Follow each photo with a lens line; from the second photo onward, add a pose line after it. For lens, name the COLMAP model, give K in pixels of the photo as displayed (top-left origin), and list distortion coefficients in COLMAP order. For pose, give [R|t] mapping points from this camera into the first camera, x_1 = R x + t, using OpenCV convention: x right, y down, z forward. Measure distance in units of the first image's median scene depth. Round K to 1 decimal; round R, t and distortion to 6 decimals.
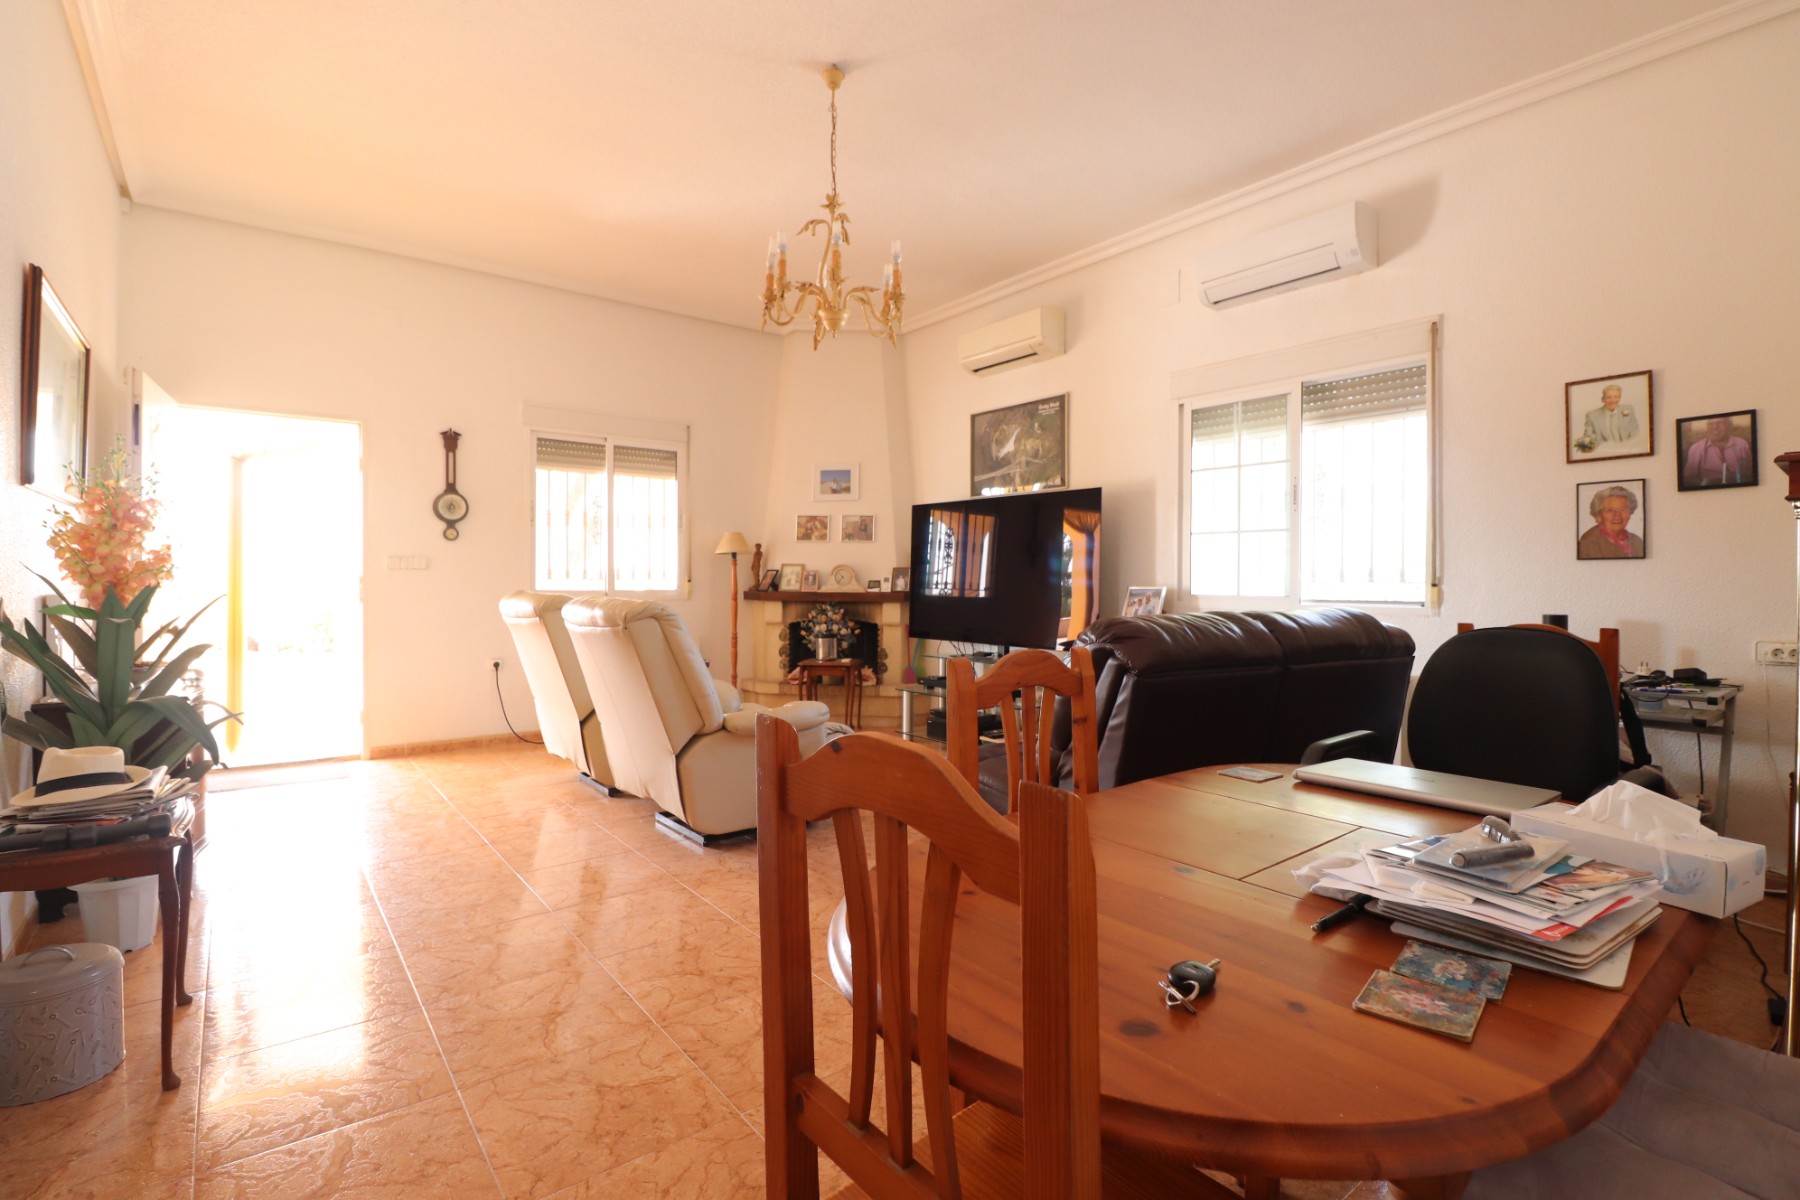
lens RADIAL K [[839.2, 0, 907.9], [0, 839.2, 588.0], [0, 0, 1]] dist [0.002968, -0.015456]
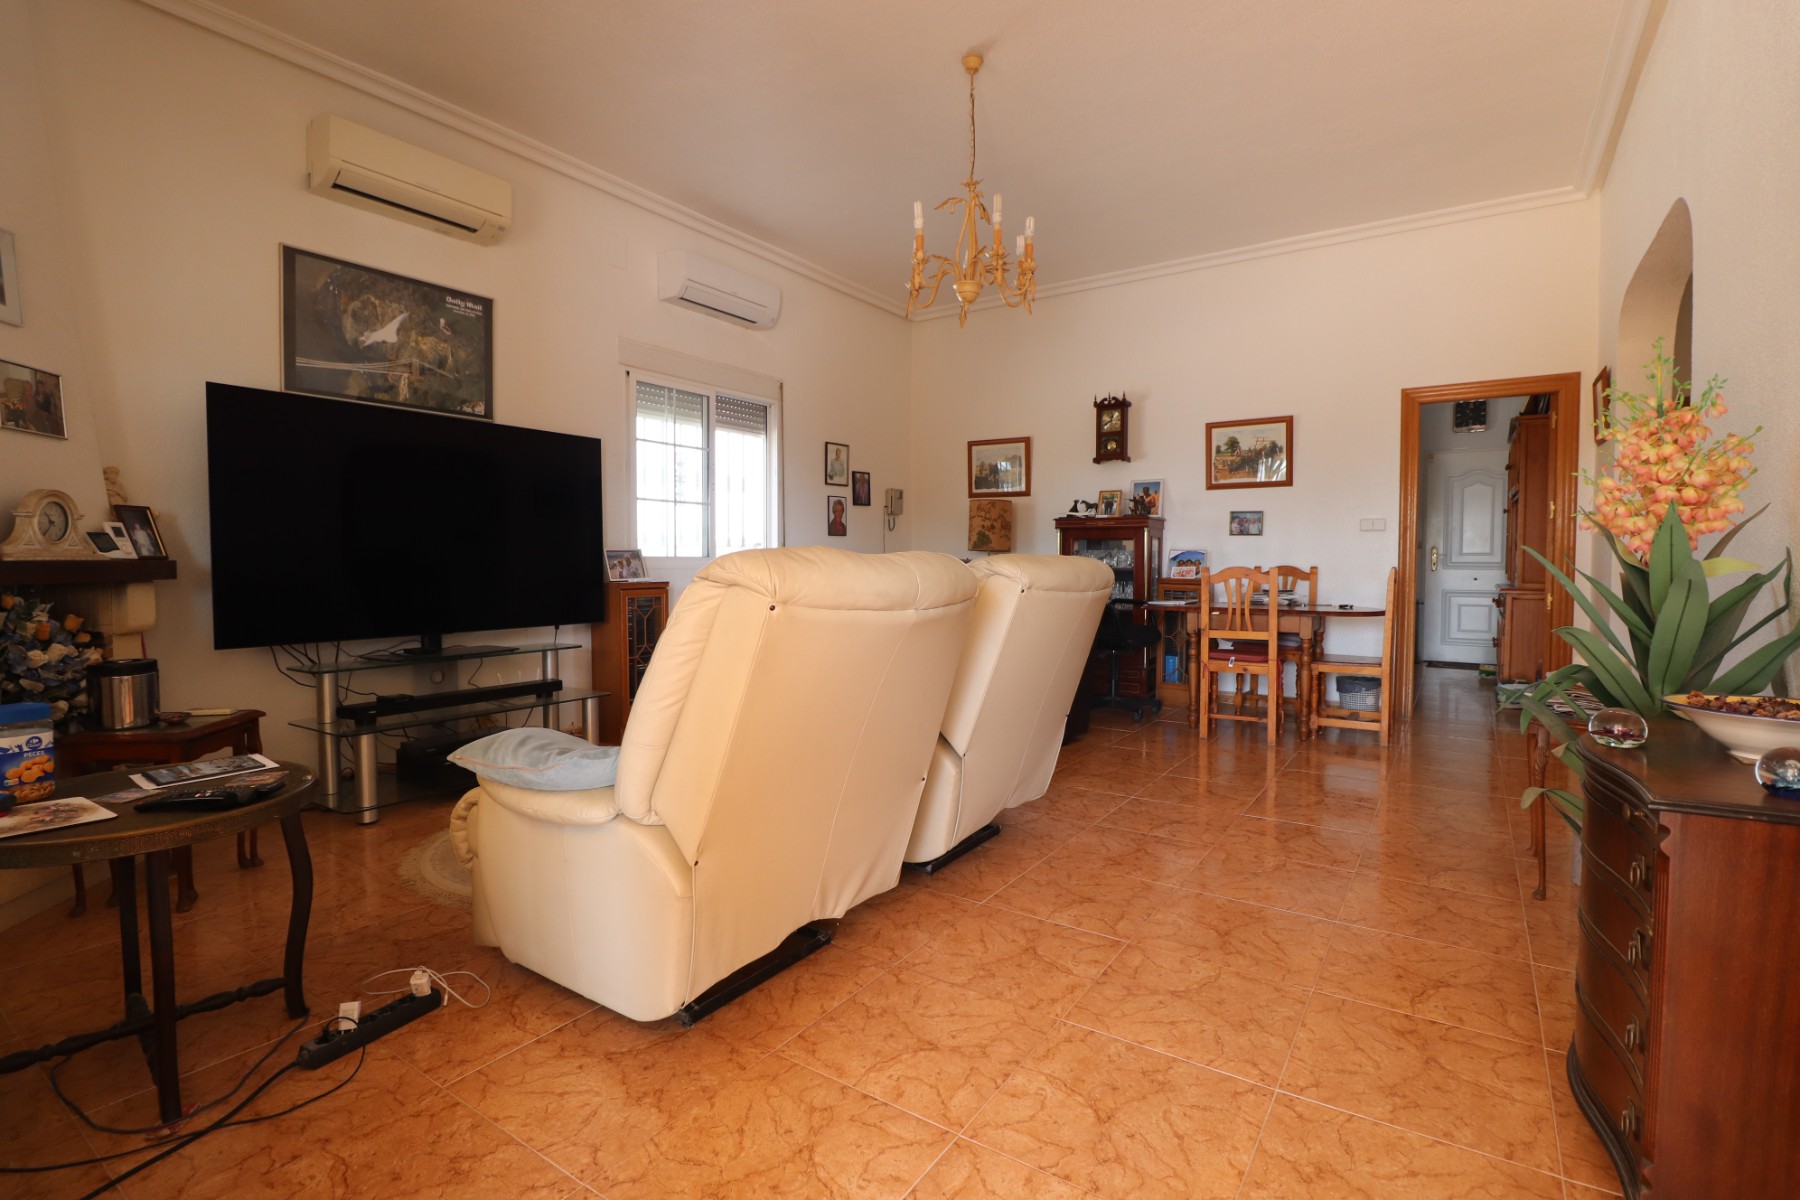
lens RADIAL K [[830.3, 0, 893.9], [0, 830.3, 596.9], [0, 0, 1]] dist [0.003283, -0.015007]
pose [[-0.291982, -0.040293, 0.955575, -0.624472], [0.015616, 0.998778, 0.046886, 0.012091], [-0.956296, 0.028612, -0.290996, 0.821475]]
